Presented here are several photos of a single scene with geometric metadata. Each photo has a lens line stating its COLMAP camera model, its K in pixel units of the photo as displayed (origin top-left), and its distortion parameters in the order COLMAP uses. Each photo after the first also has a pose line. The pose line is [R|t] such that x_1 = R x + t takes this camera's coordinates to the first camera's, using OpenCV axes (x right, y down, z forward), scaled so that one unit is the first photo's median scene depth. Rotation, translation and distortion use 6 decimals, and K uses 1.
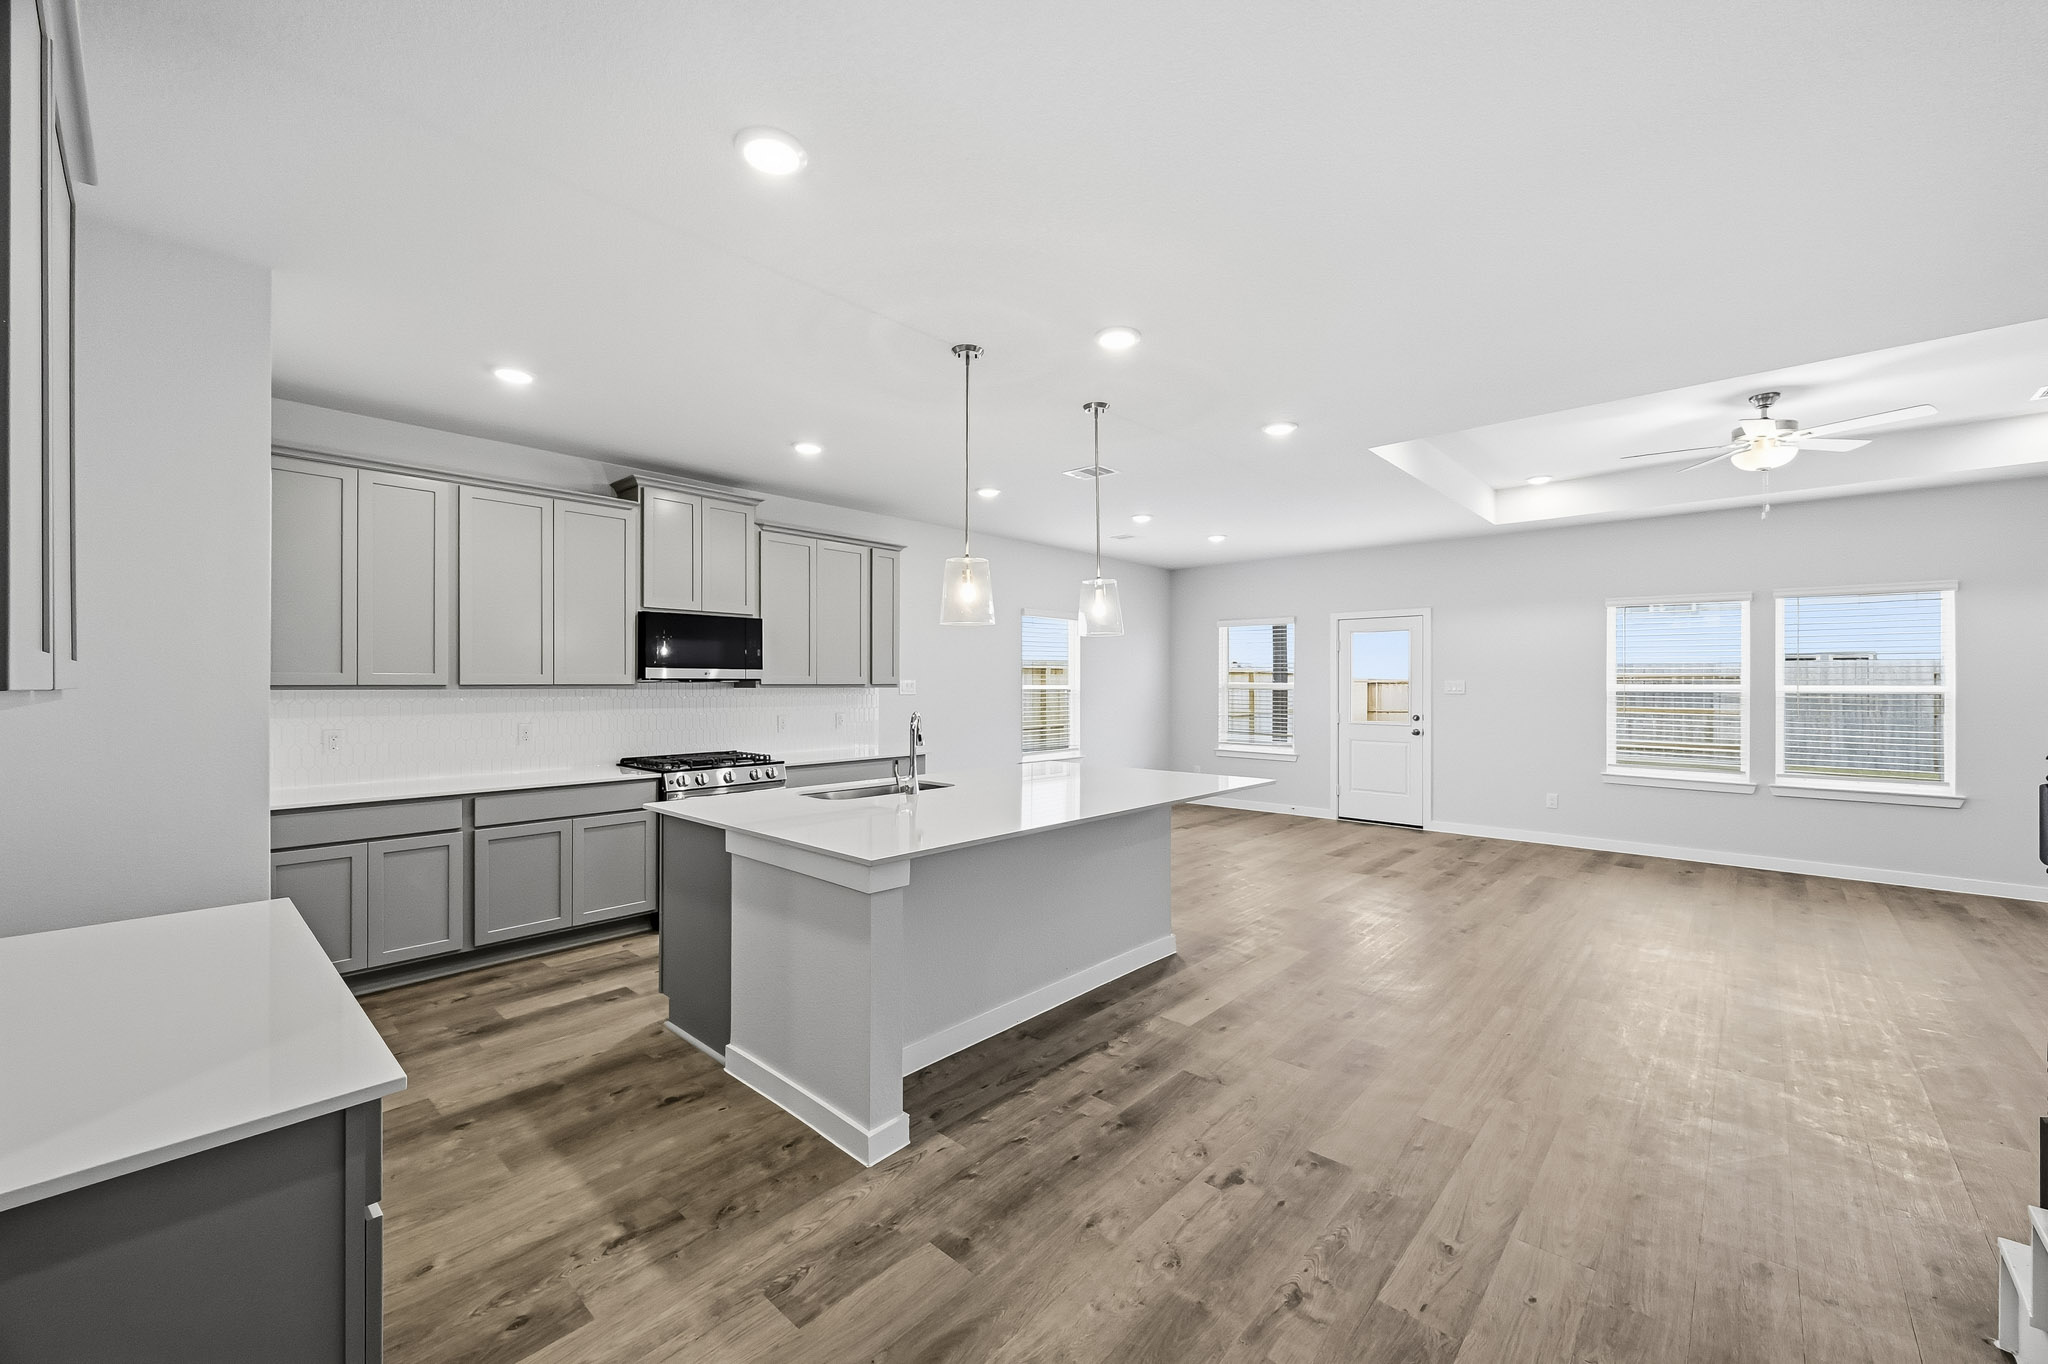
lens RADIAL K [[815.9, 0, 1029.1], [0, 815.9, 684.7], [0, 0, 1]] dist [0.004425, 0.000194]
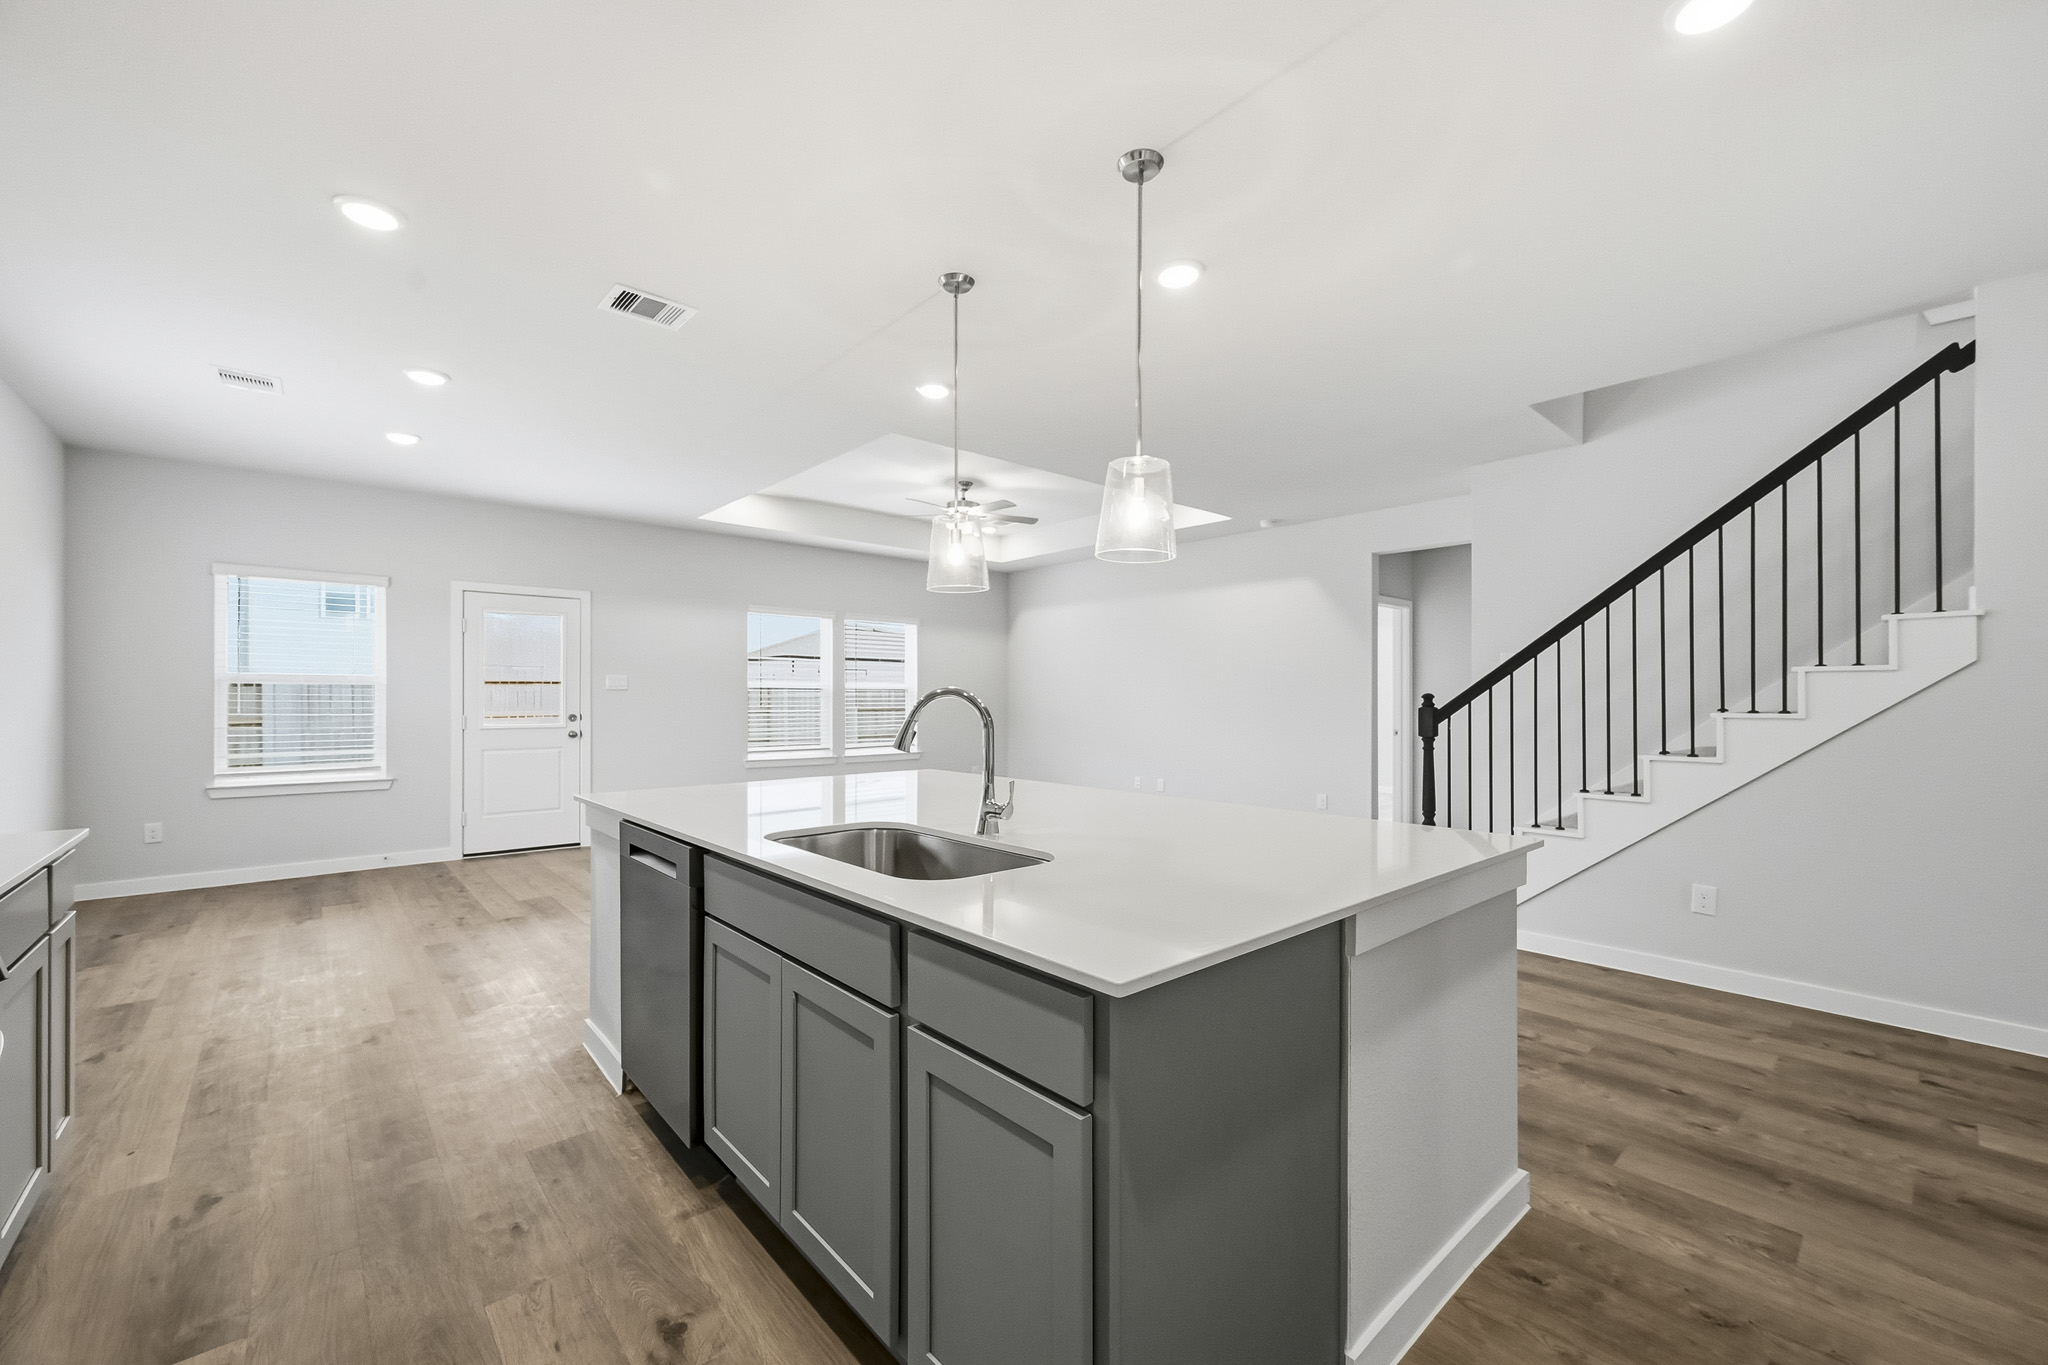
lens RADIAL K [[815.9, 0, 1030.0], [0, 815.9, 693.2], [0, 0, 1]] dist [0.004425, 0.000194]
pose [[0.098055, 0.002643, 0.995177, -1.073962], [-0.001182, 0.999996, -0.002539, 0.053556], [-0.995180, -0.000928, 0.098058, 1.400394]]
